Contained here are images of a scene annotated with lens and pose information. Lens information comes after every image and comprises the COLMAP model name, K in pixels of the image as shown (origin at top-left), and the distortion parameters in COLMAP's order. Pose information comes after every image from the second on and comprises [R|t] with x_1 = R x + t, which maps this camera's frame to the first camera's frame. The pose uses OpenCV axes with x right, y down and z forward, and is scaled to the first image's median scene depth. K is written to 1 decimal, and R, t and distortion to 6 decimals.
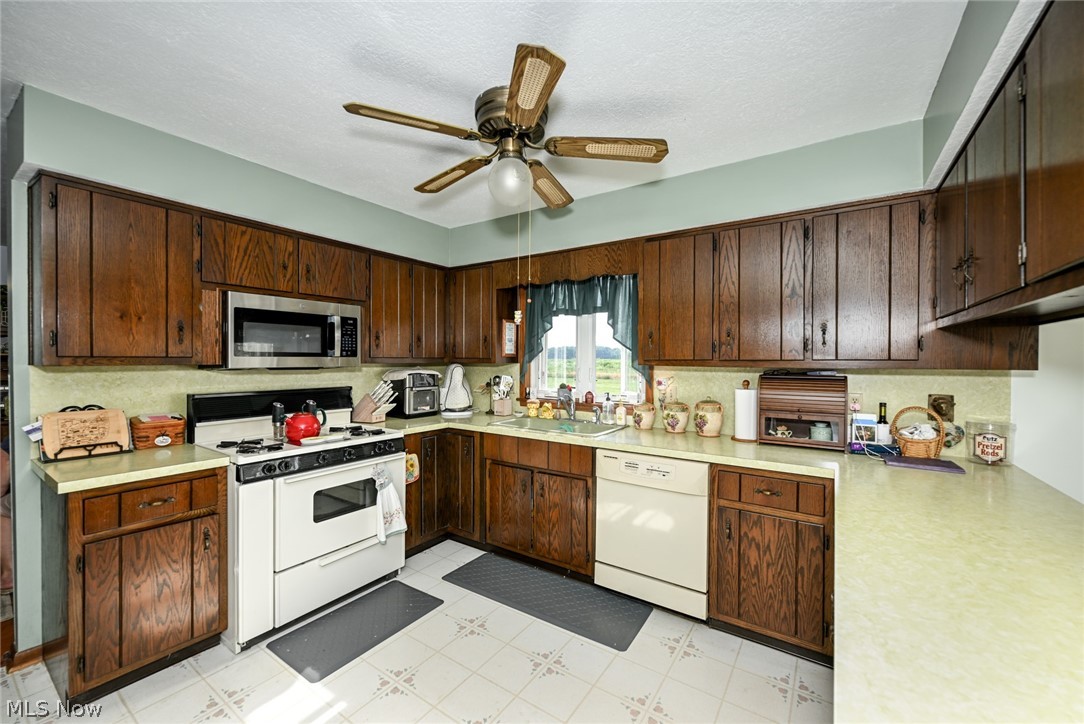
lens RADIAL K [[433.9, 0, 542.0], [0, 433.9, 362.0], [0, 0, 1]] dist [-0.001510, -0.000026]
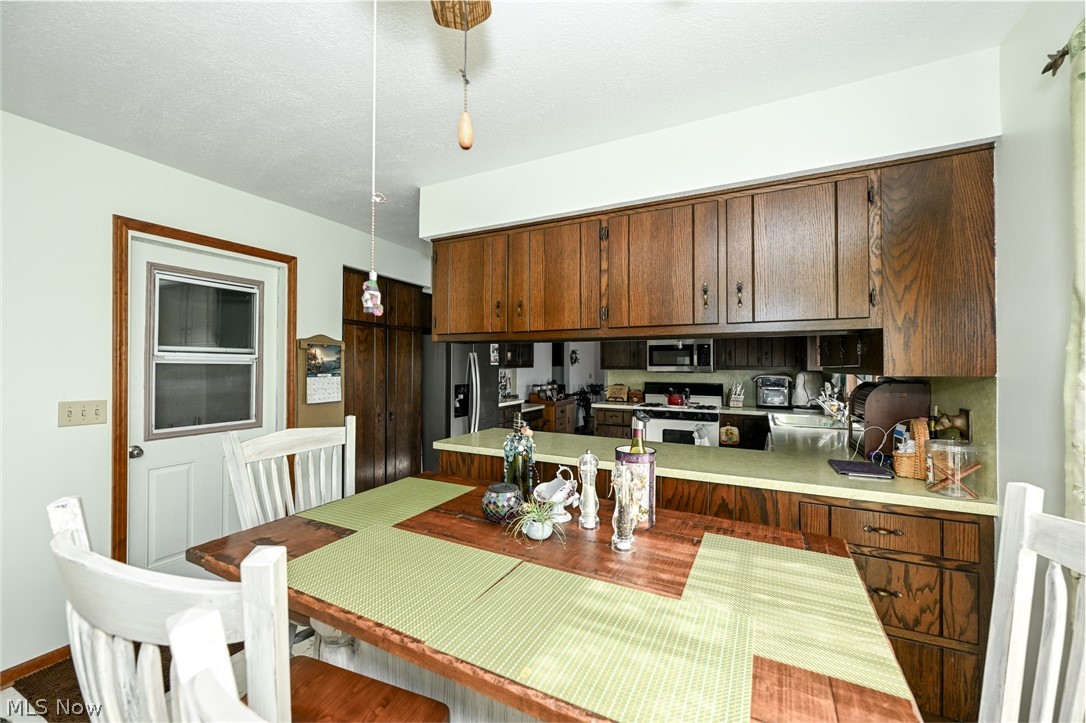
lens RADIAL K [[434.7, 0, 543.0], [0, 434.7, 361.5], [0, 0, 1]] dist [-0.001510, -0.000026]
pose [[0.128167, -0.016584, -0.991614, 1.538792], [-0.008854, 0.999801, -0.017866, 0.009218], [0.991713, 0.011070, 0.127994, 0.128629]]
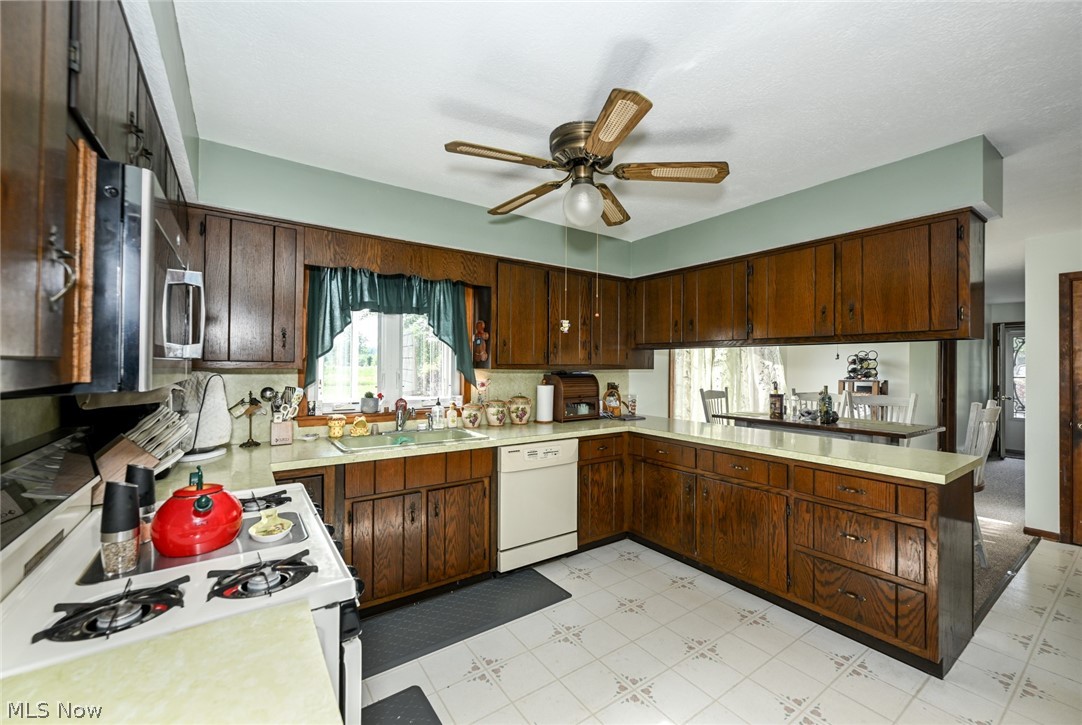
lens RADIAL K [[433.1, 0, 541.0], [0, 433.1, 362.5], [0, 0, 1]] dist [-0.001510, -0.000026]
pose [[0.356729, 0.001124, 0.934207, -0.901974], [-0.000145, 0.999999, -0.001148, -0.009985], [-0.934208, 0.000274, 0.356729, 0.559009]]
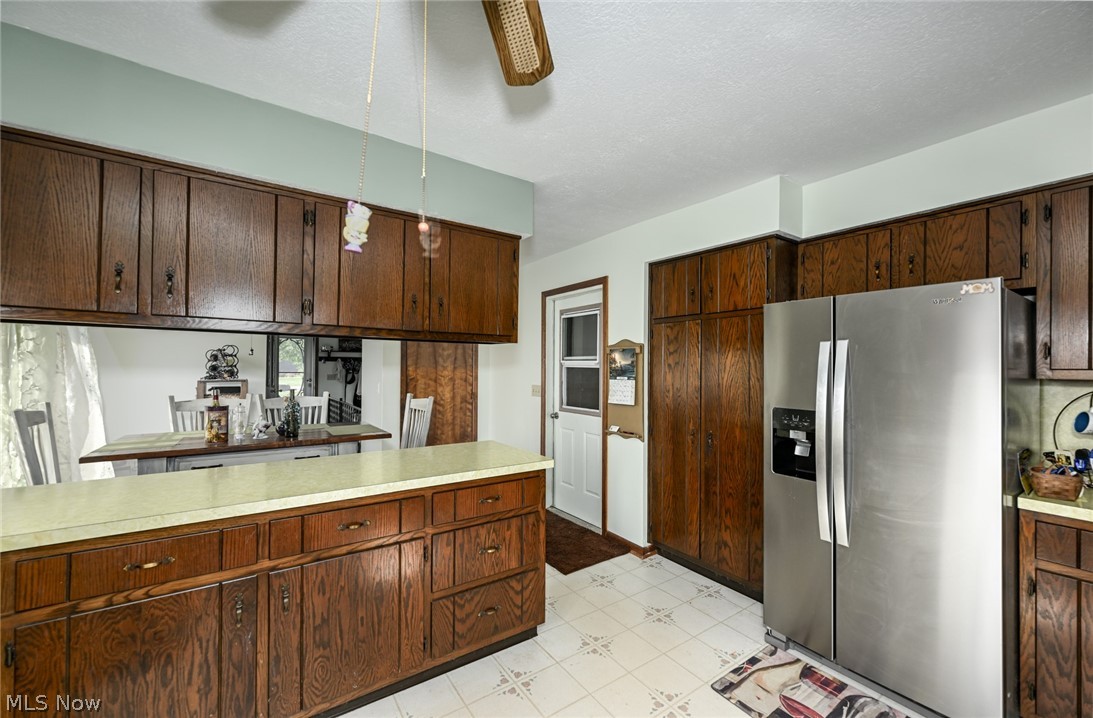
lens RADIAL K [[431.3, 0, 546.5], [0, 431.3, 359.0], [0, 0, 1]] dist [-0.010346, 0.000128]
pose [[-0.932461, -0.008657, 0.361168, -0.204420], [-0.013032, 0.999868, -0.009680, -0.012157], [-0.361036, -0.013733, -0.932451, 1.042070]]
